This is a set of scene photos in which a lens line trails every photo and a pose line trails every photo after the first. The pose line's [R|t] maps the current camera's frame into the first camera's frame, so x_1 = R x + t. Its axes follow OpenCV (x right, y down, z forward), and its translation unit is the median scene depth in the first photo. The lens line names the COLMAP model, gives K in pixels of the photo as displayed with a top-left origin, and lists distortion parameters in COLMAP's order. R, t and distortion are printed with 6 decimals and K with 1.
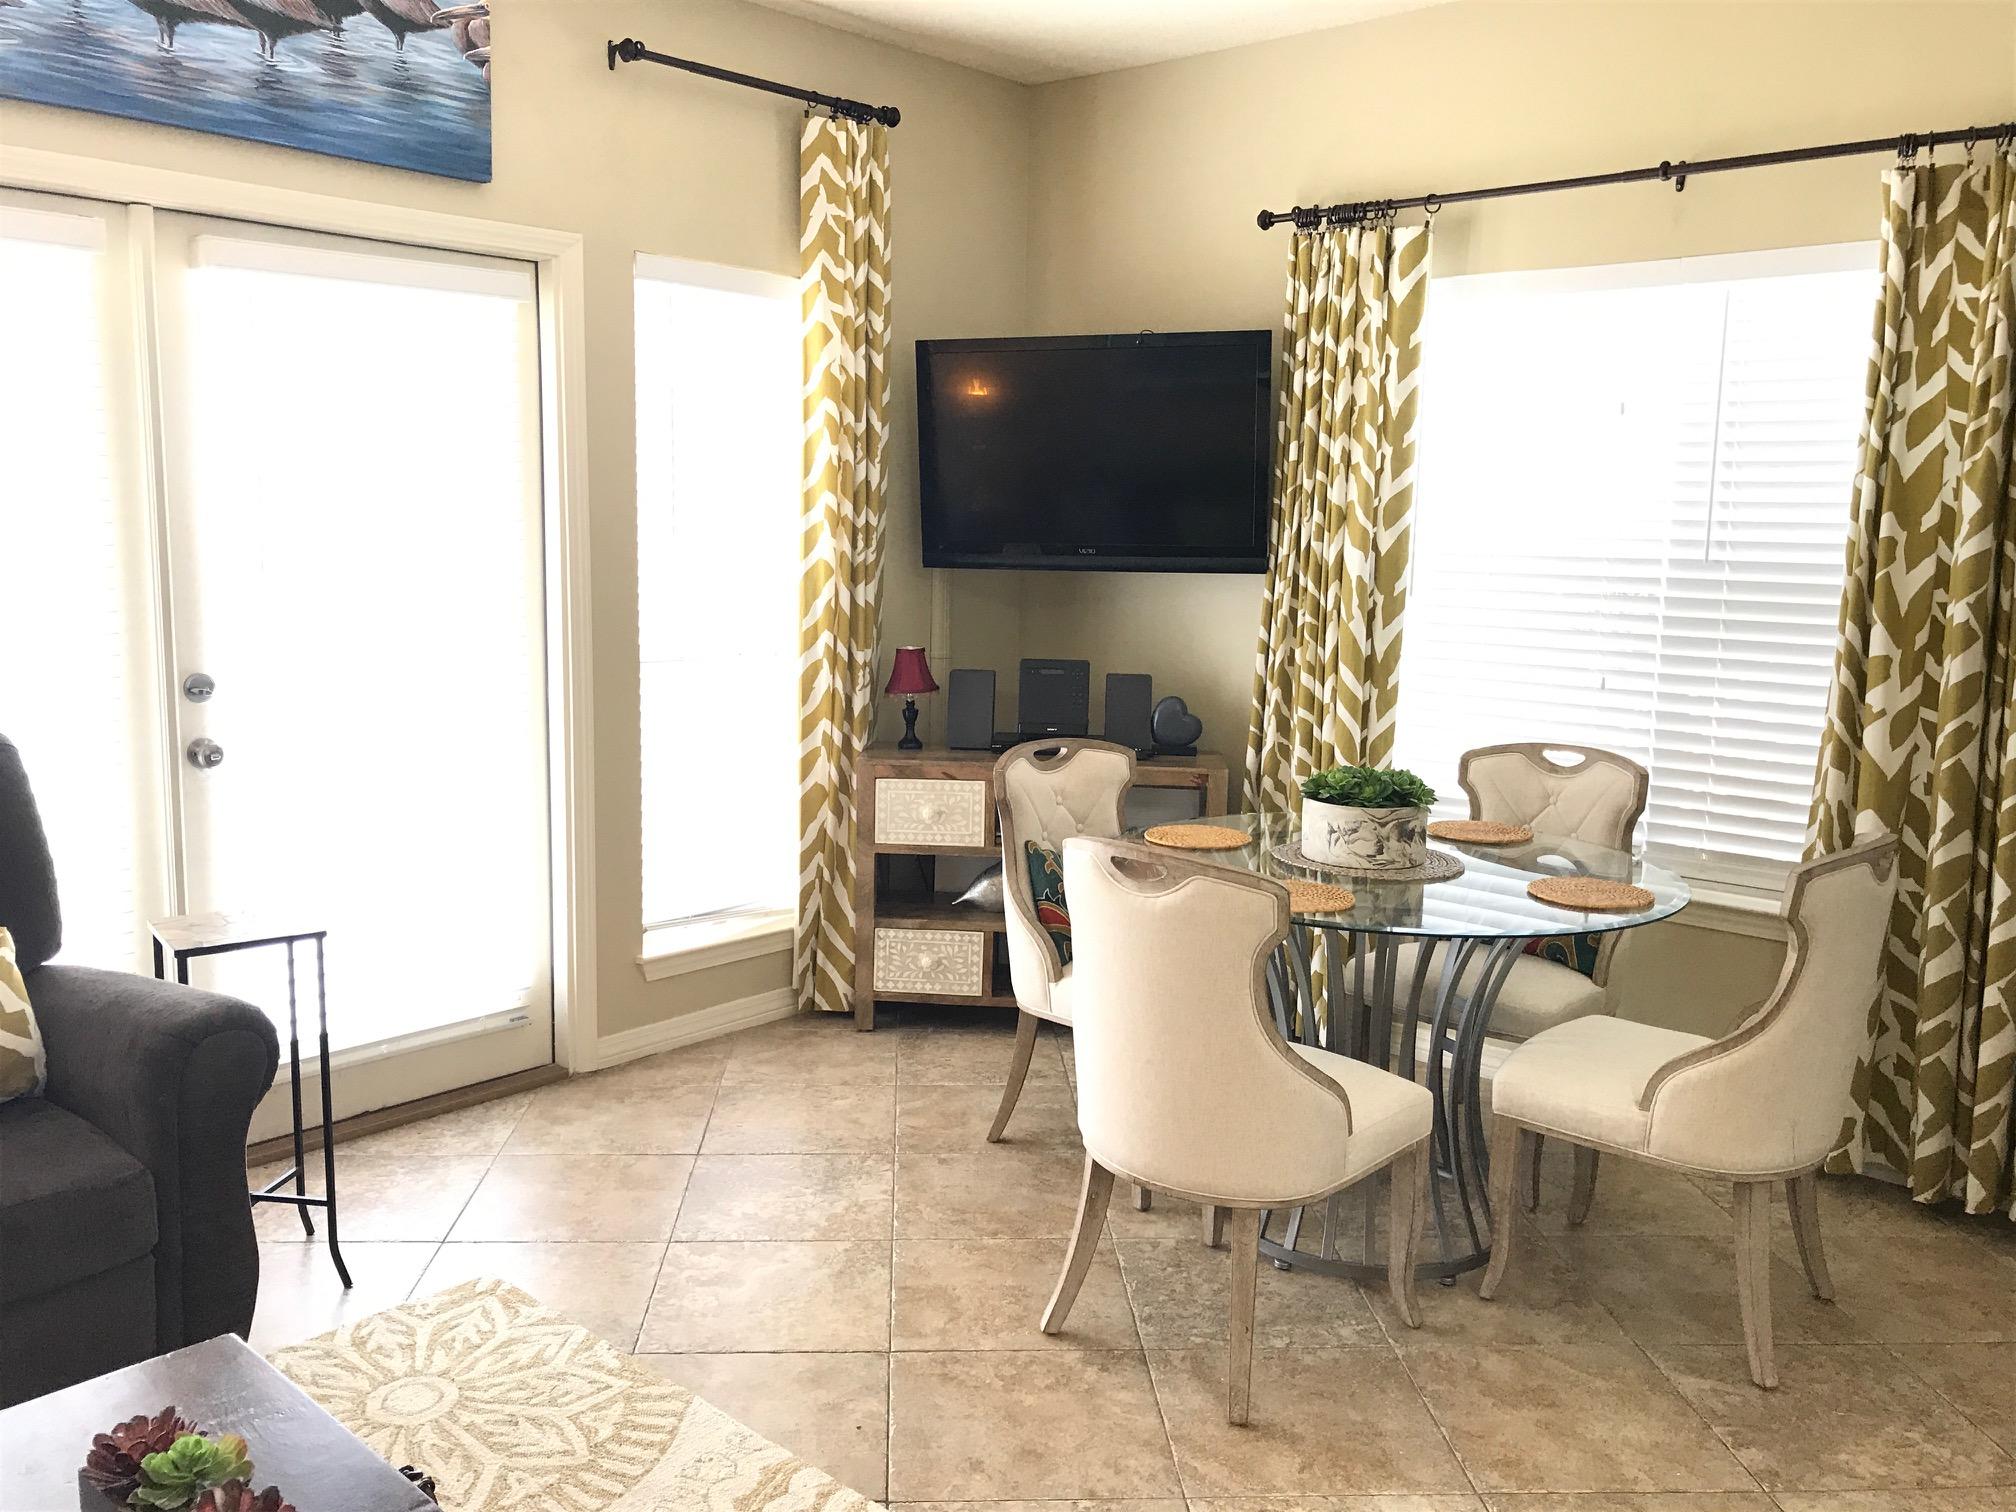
lens RADIAL K [[1651.9, 0, 987.6], [0, 1651.9, 752.0], [0, 0, 1]] dist [0.031518, -0.031040]
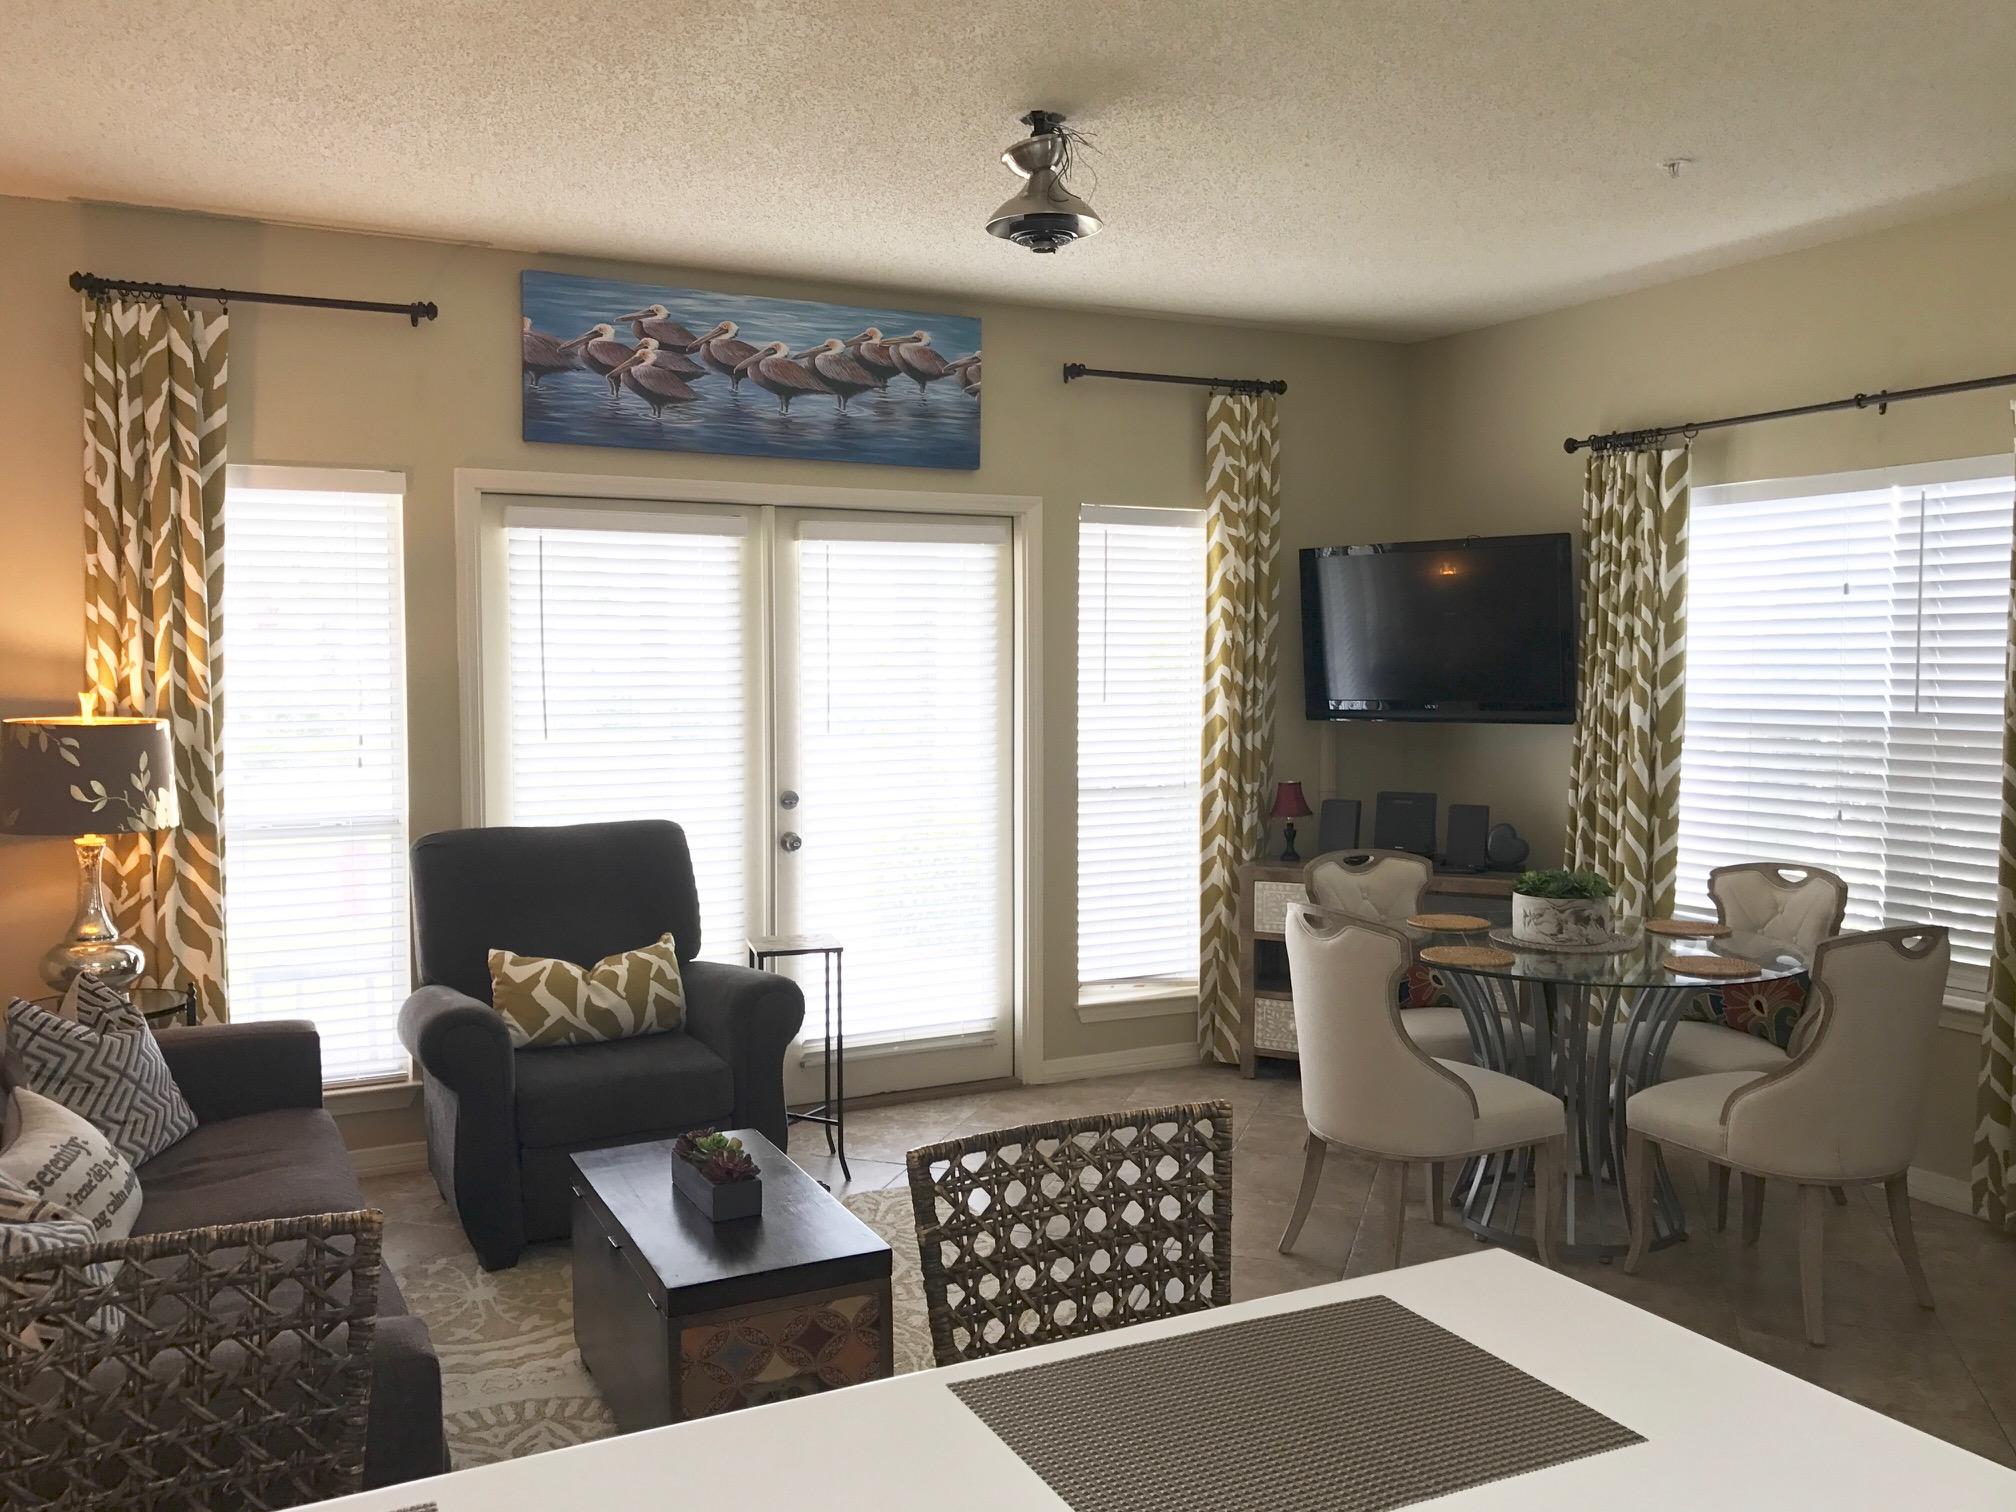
lens RADIAL K [[1651.9, 0, 984.4], [0, 1651.9, 756.0], [0, 0, 1]] dist [0.031518, -0.031040]
pose [[0.931949, 0.003149, -0.362575, 0.218200], [-0.035473, 0.995957, -0.082529, 0.034857], [0.360850, 0.089775, 0.928293, -0.320017]]
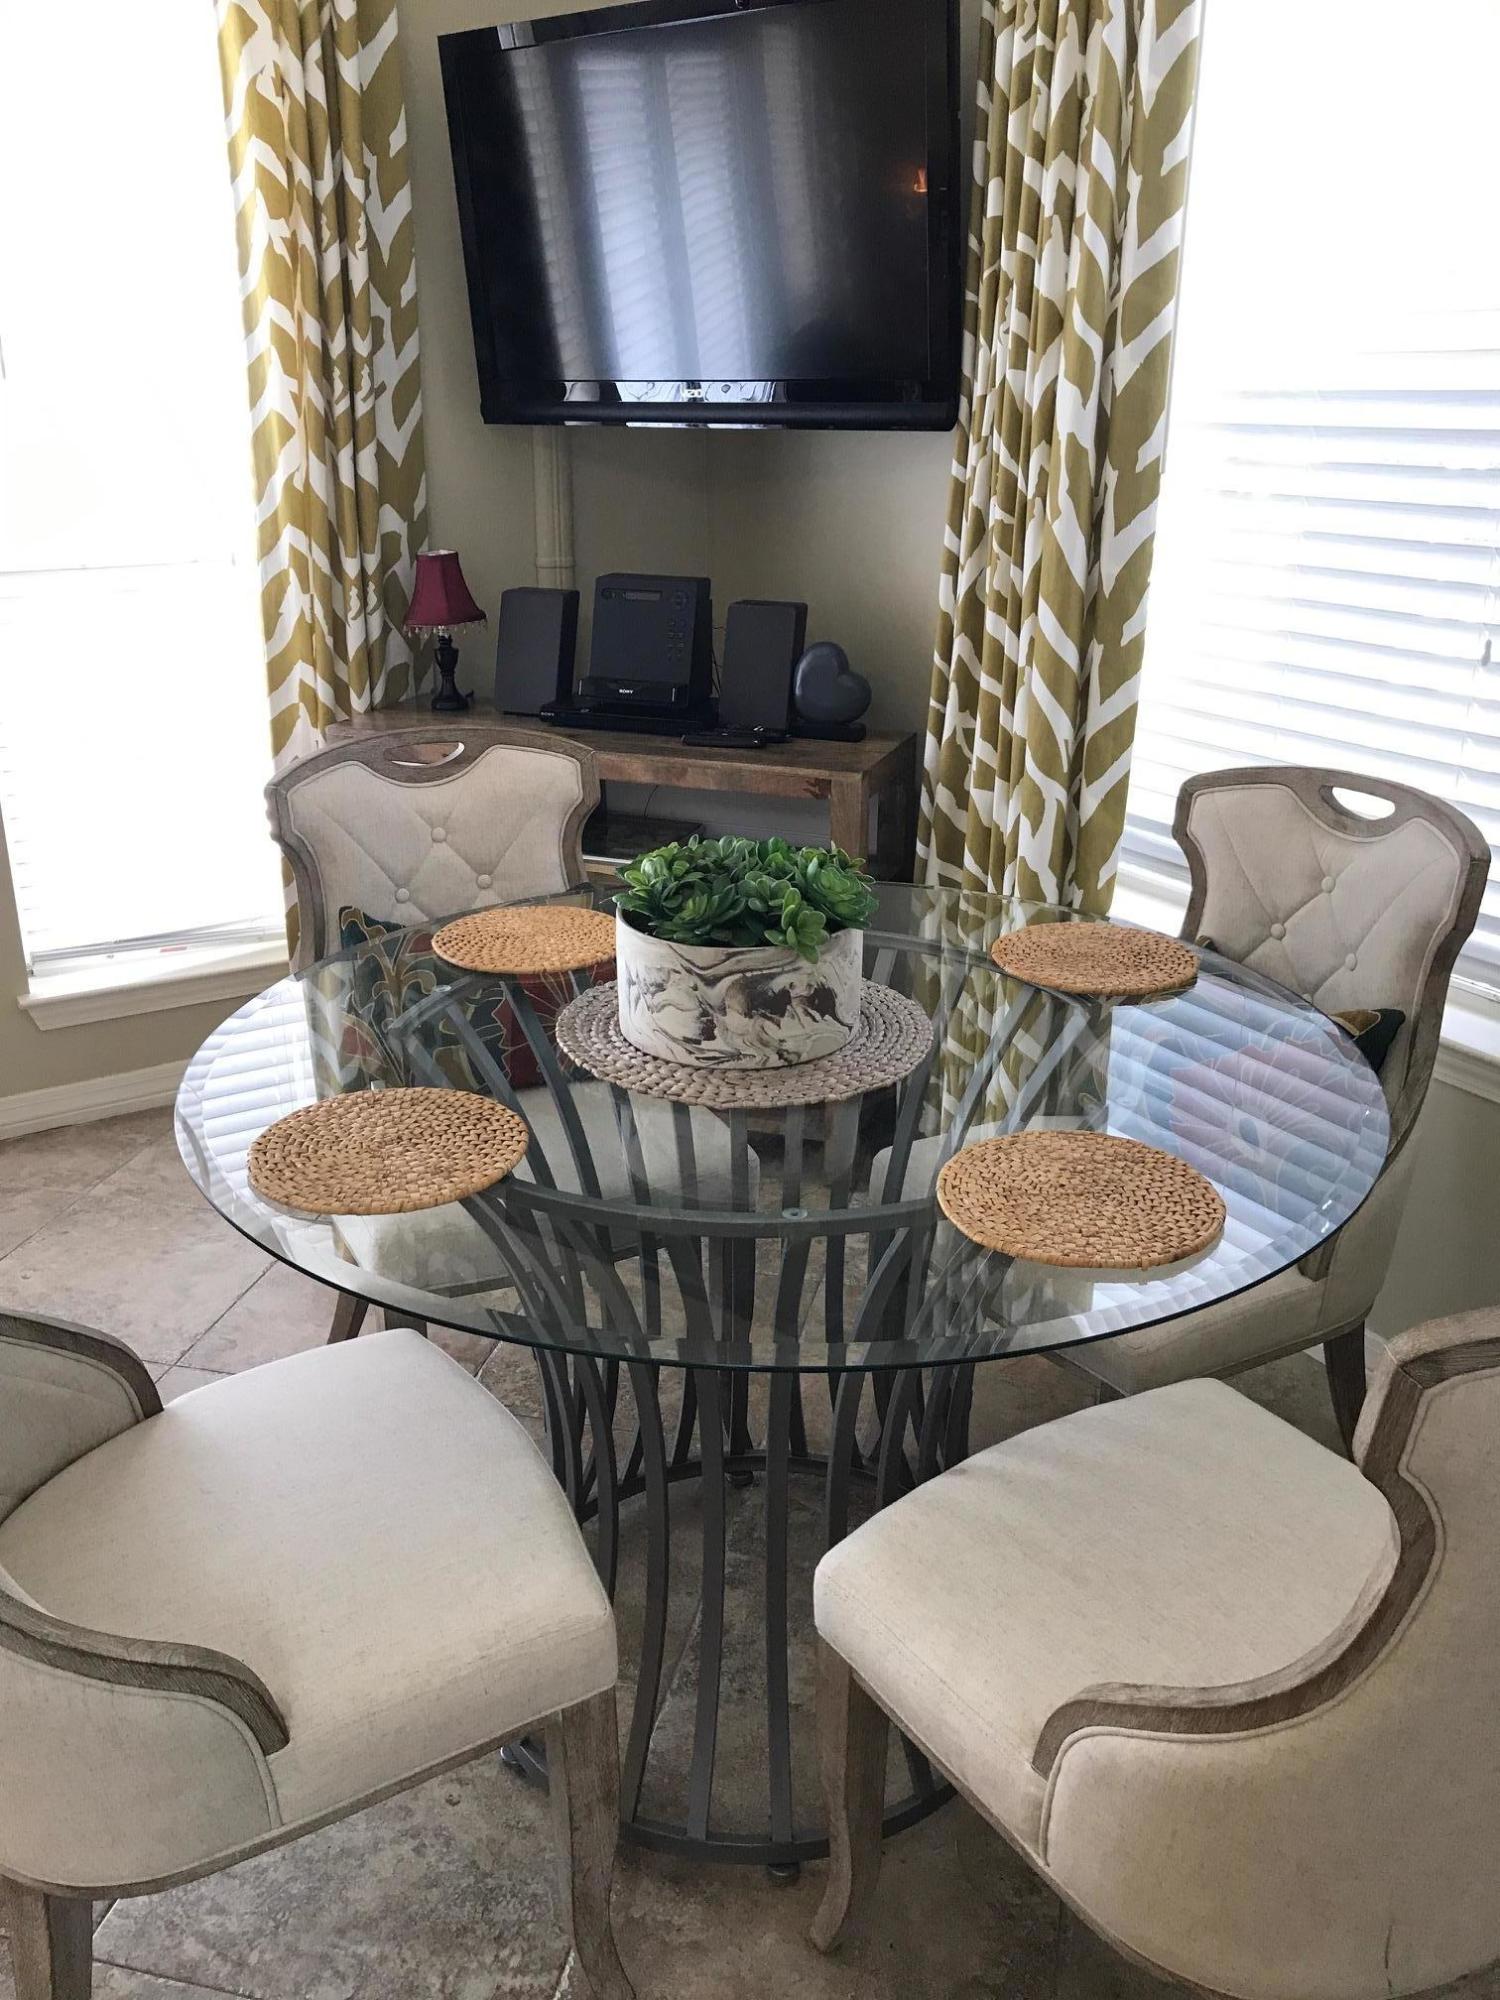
lens RADIAL K [[1638.8, 0, 760.0], [0, 1638.8, 958.6], [0, 0, 1]] dist [0.031518, -0.031040]
pose [[0.961996, 0.078996, -0.261386, 0.281478], [-0.027191, 0.980194, 0.196163, -0.040362], [0.271705, -0.181601, 0.945091, 0.426697]]
